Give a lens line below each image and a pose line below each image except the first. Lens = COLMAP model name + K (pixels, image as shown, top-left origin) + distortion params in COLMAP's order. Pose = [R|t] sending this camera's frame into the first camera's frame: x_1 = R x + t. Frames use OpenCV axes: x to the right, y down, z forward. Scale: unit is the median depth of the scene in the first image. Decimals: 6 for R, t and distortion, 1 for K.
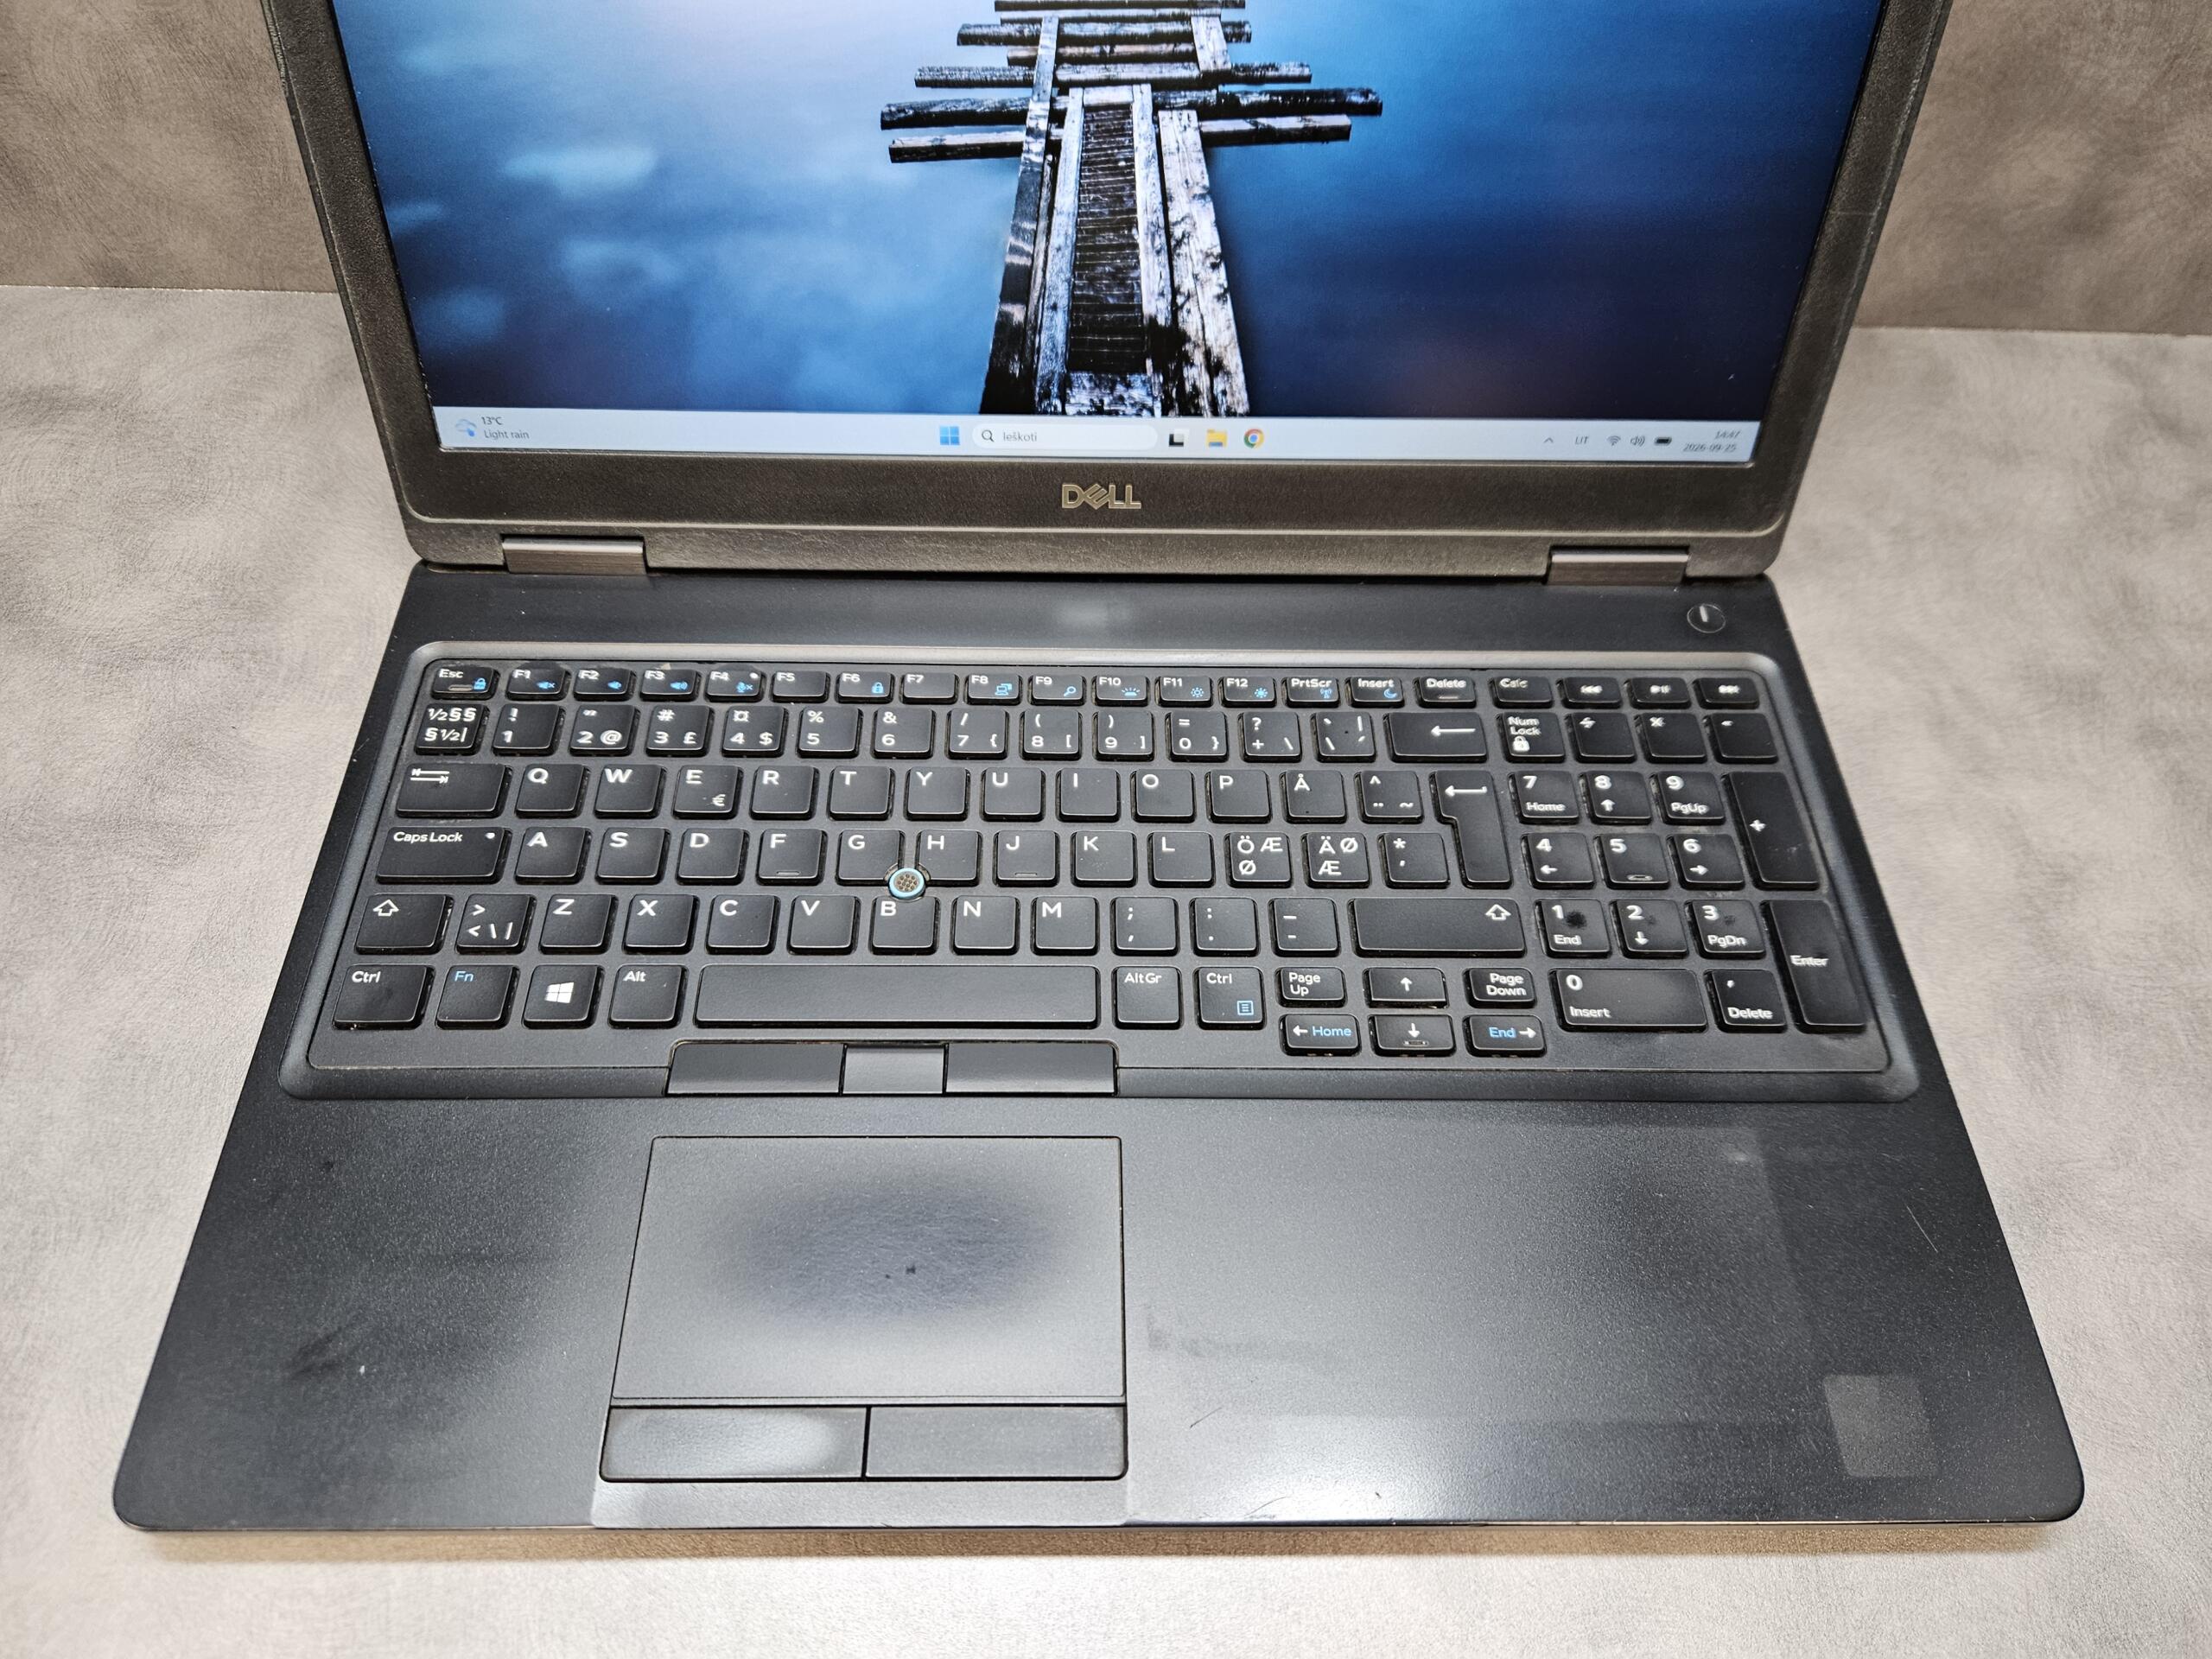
lens RADIAL K [[1508.5, 0, 1092.3], [0, 1508.5, 833.1], [0, 0, 1]] dist [0.045606, -0.049158]
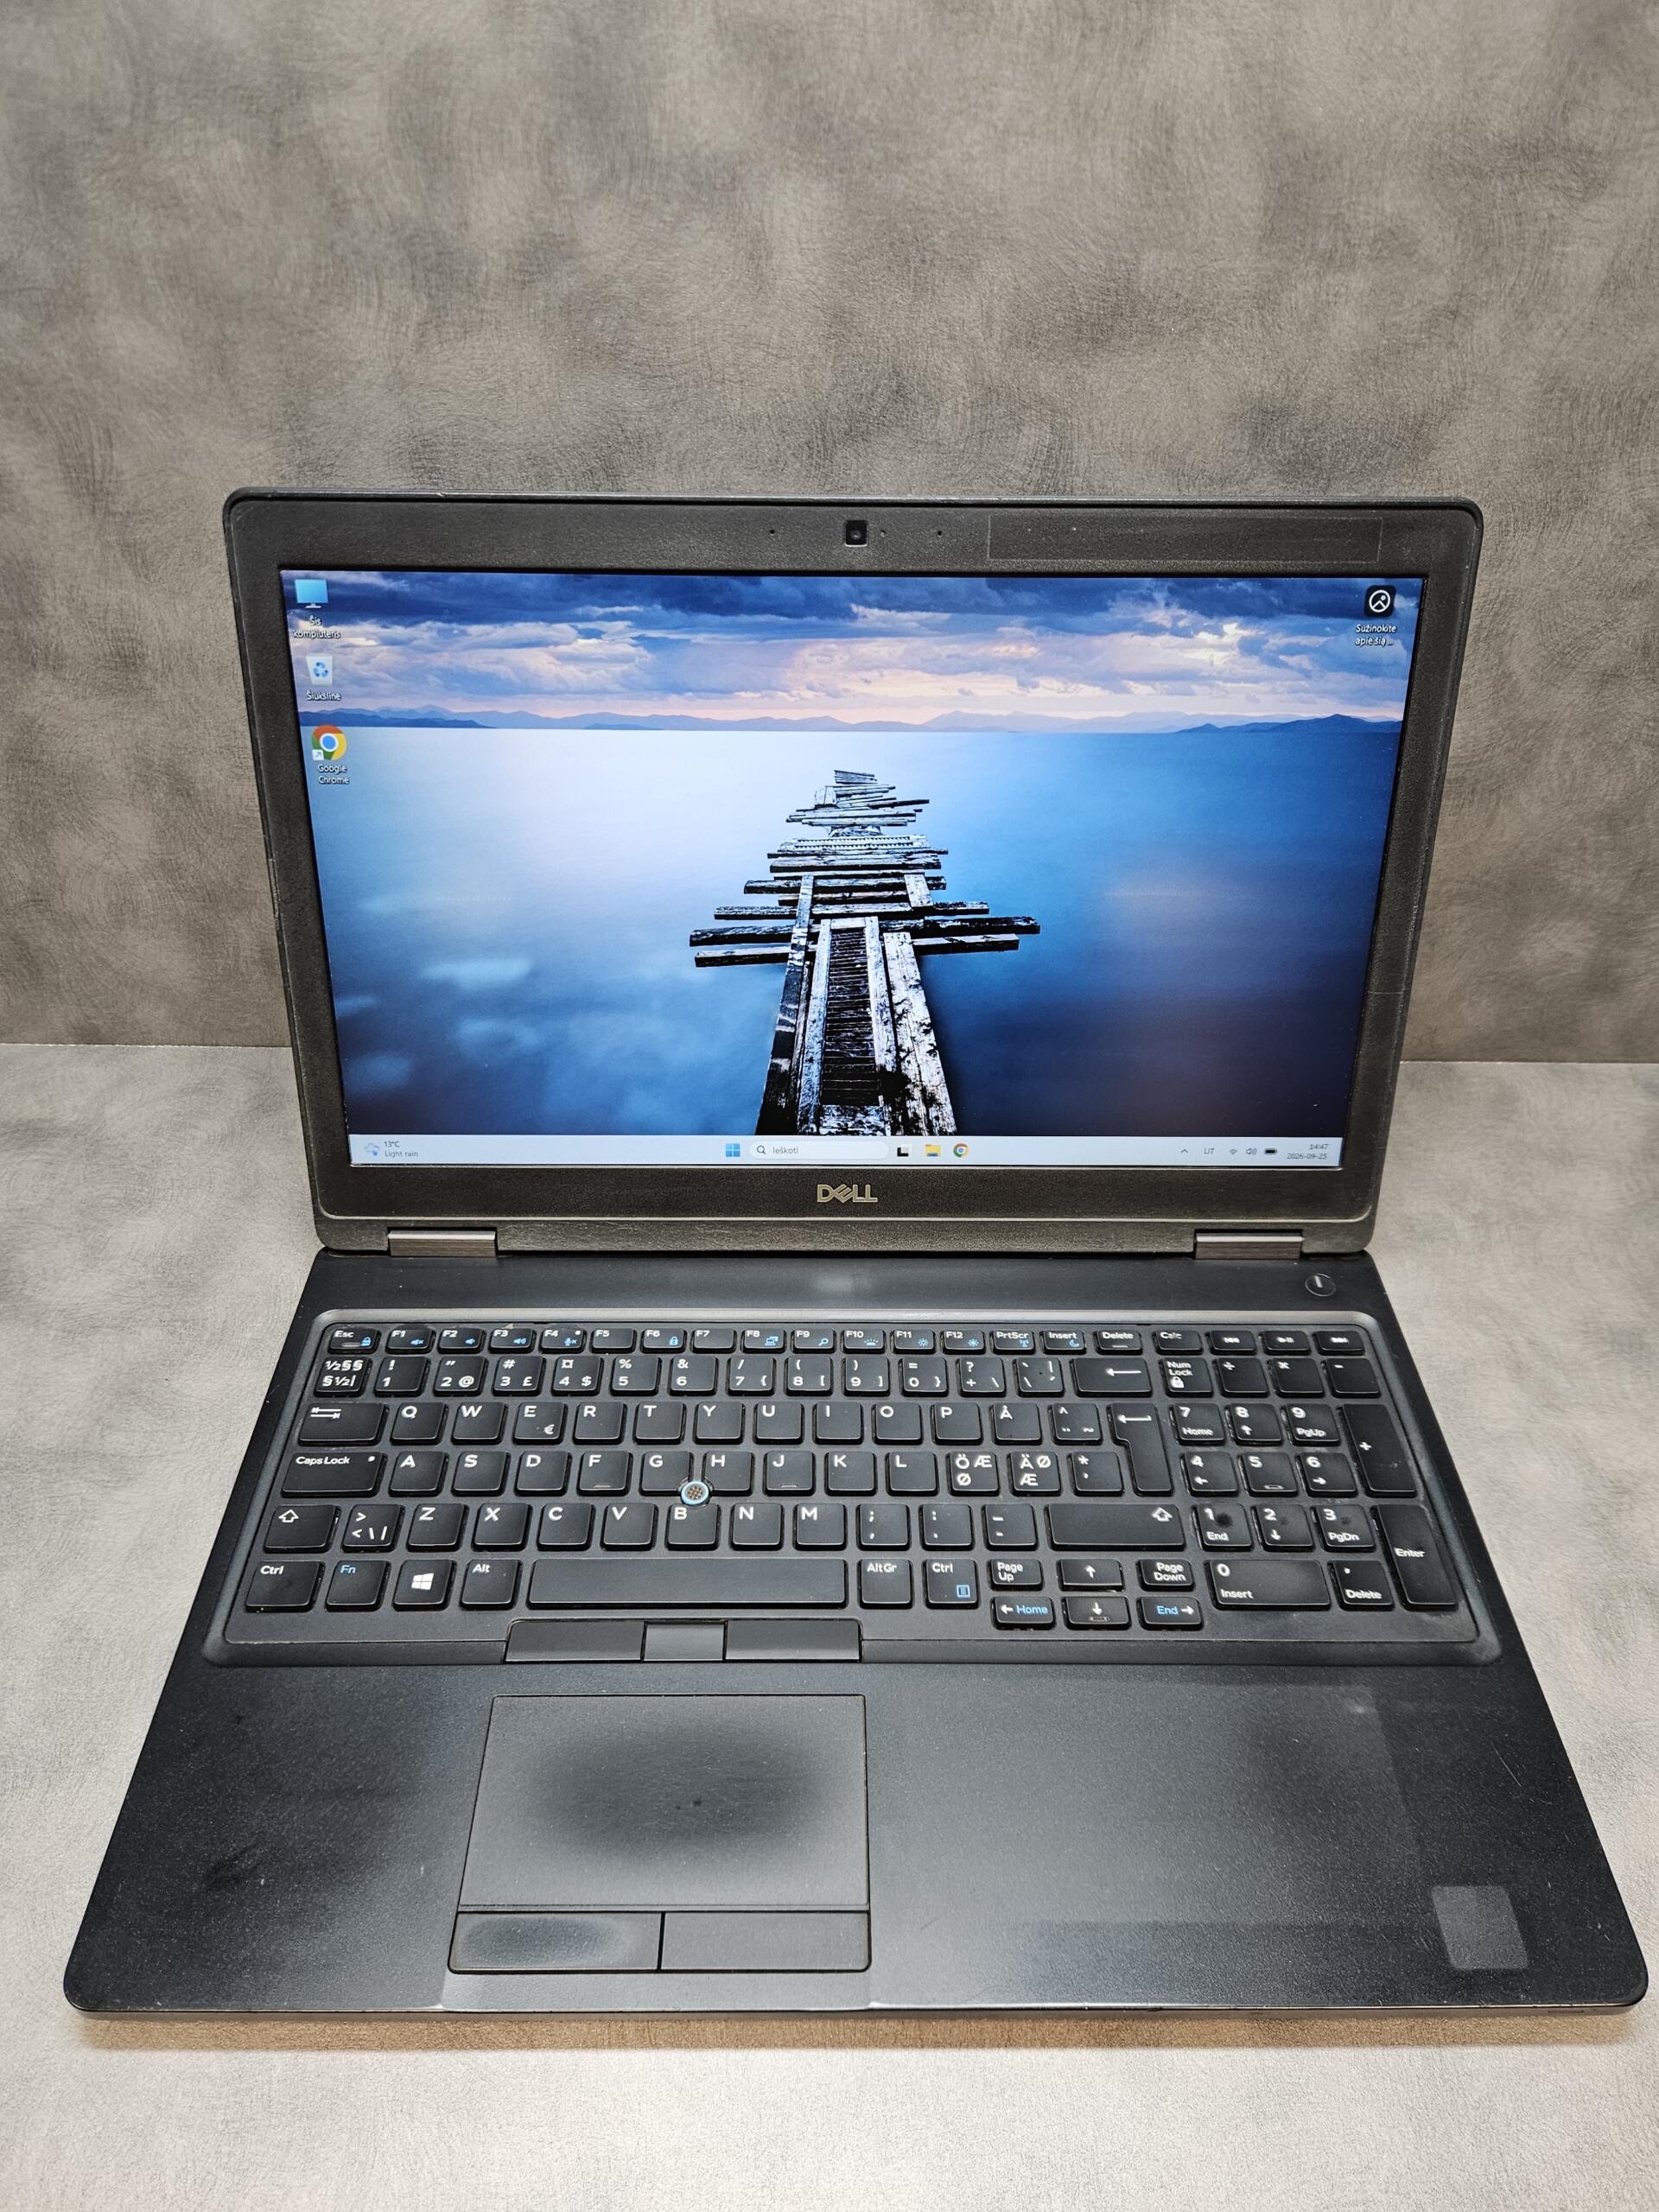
lens RADIAL K [[1508.5, 0, 834.4], [0, 1508.5, 1100.2], [0, 0, 1]] dist [0.045606, -0.049158]
pose [[0.999924, -0.008525, -0.008882, 0.007825], [0.005761, 0.961594, -0.274414, 0.060843], [0.010880, 0.274342, 0.961571, -0.292980]]
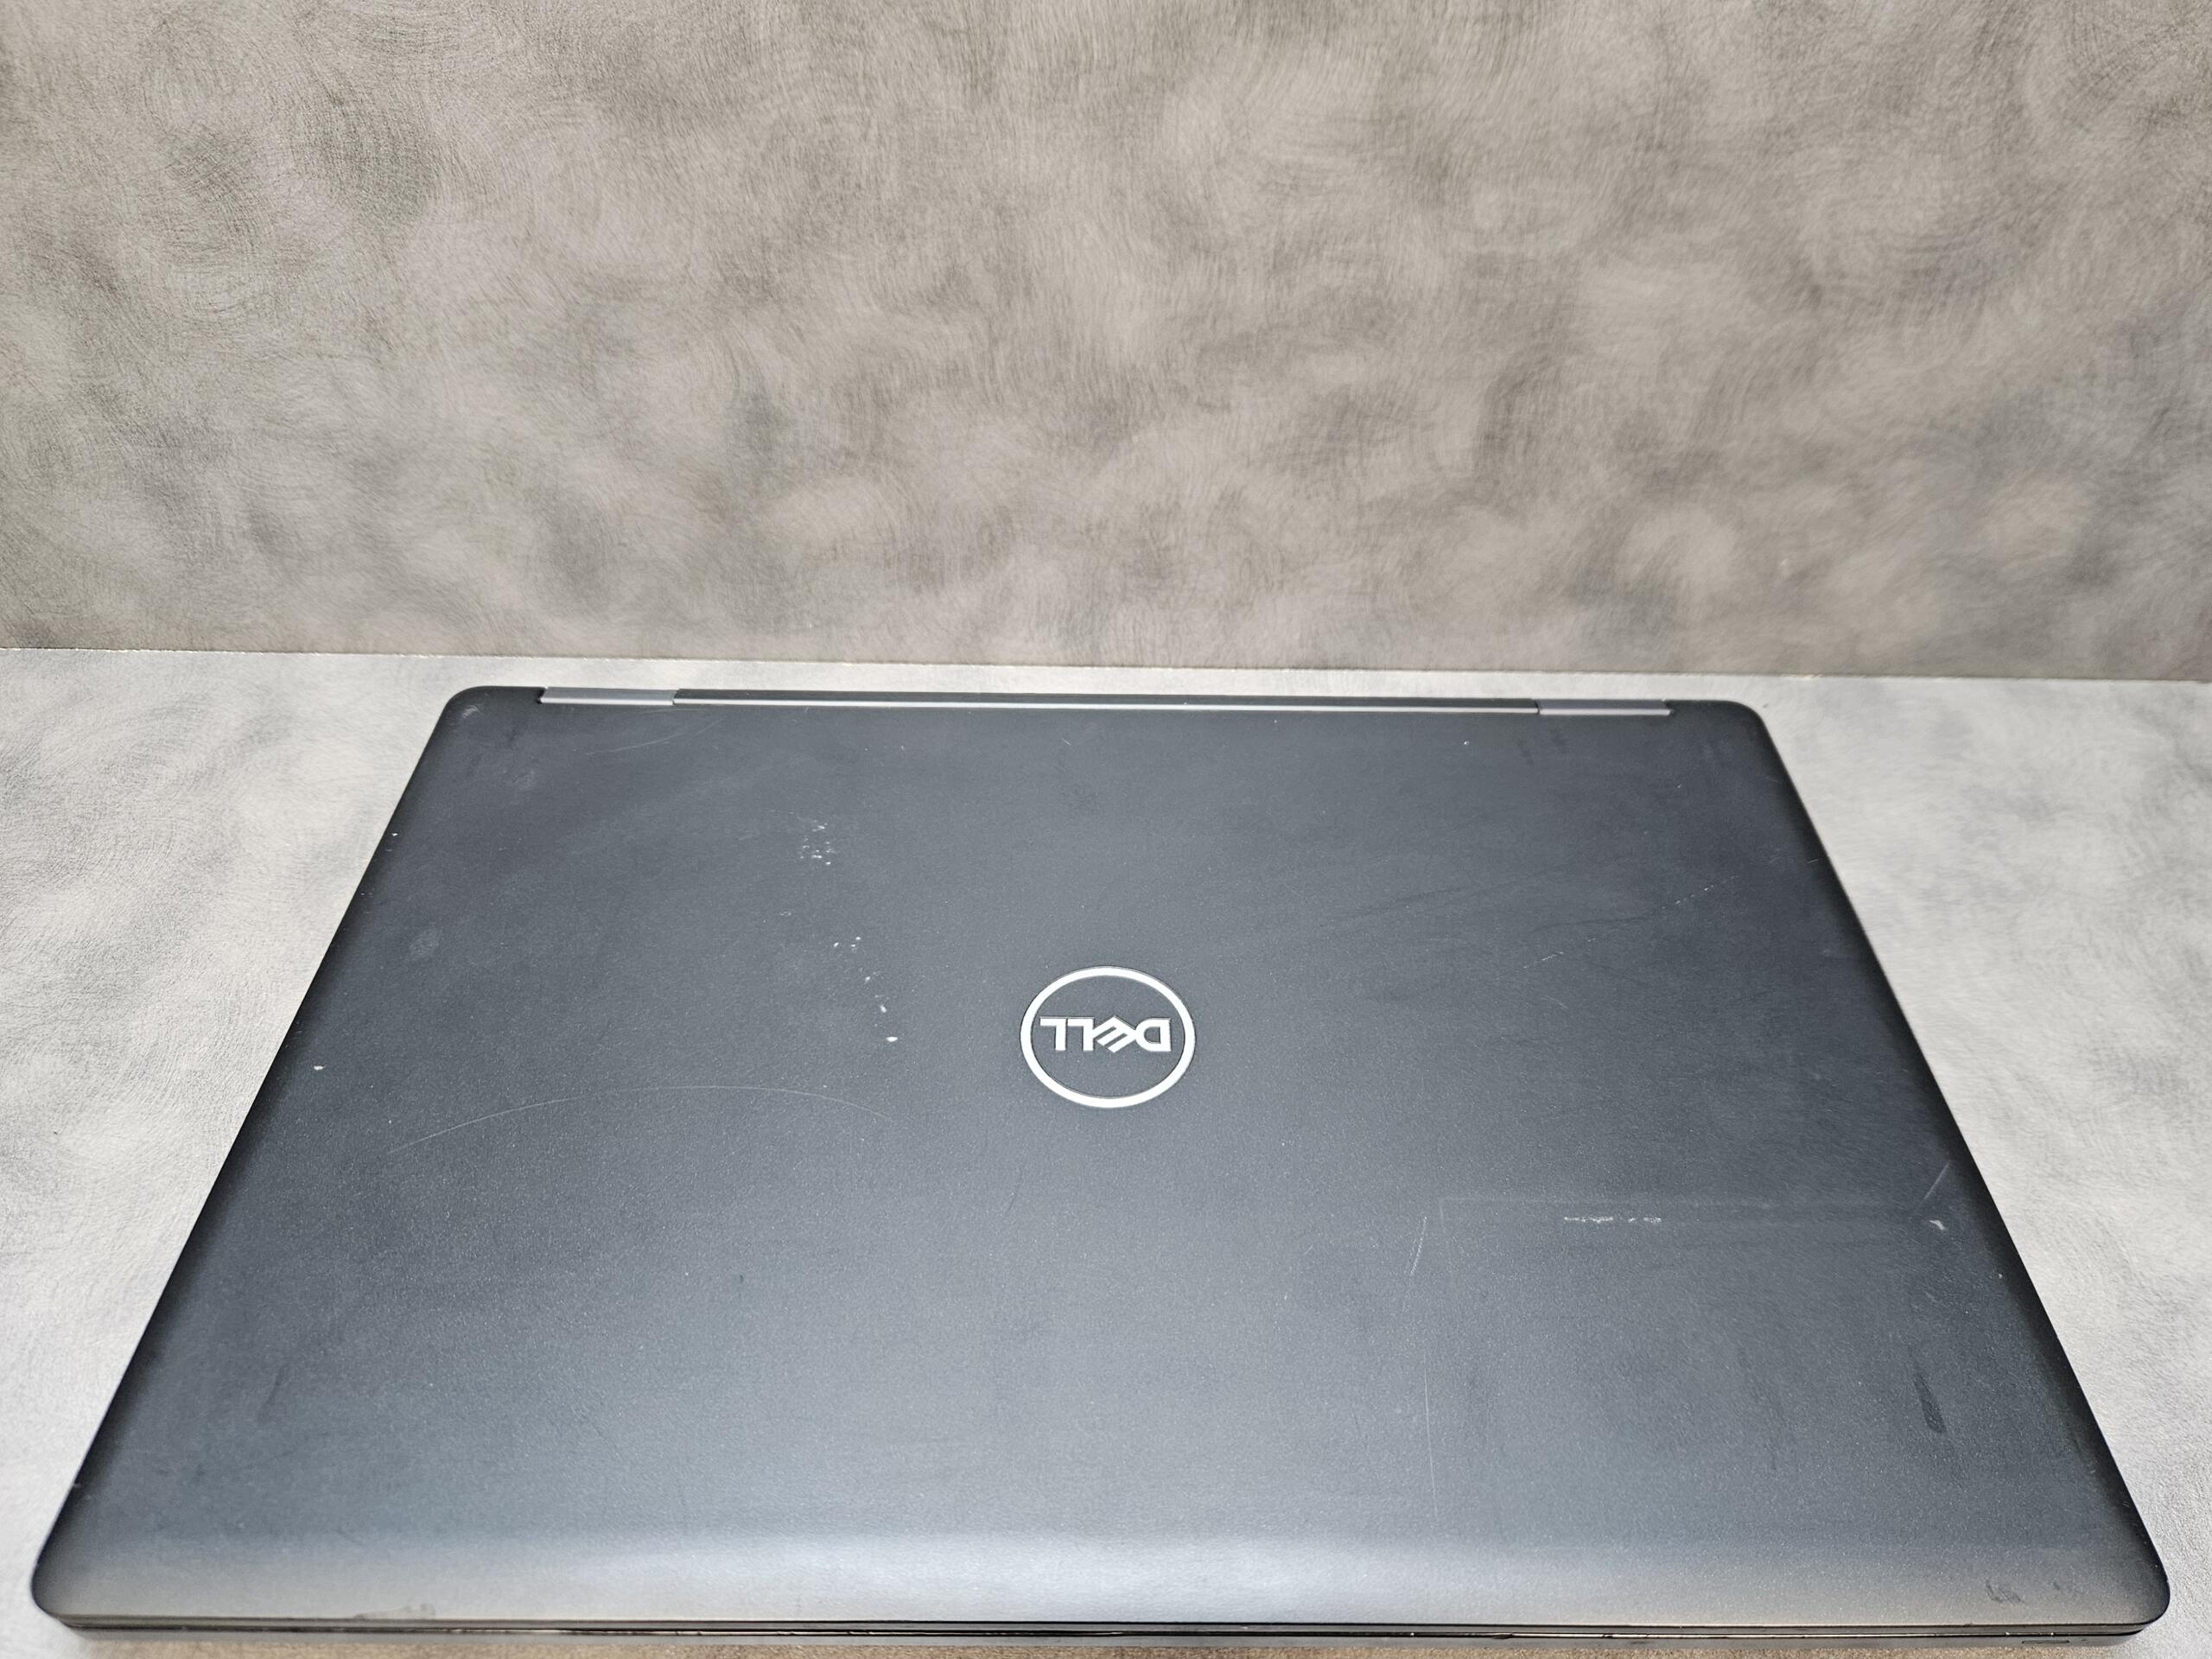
lens RADIAL K [[1508.5, 0, 1110.4], [0, 1508.5, 833.2], [0, 0, 1]] dist [0.045606, -0.049158]
pose [[0.999964, -0.004999, -0.006853, 0.053331], [0.003506, 0.979234, -0.202704, -0.060897], [0.007724, 0.202673, 0.979216, 0.114052]]
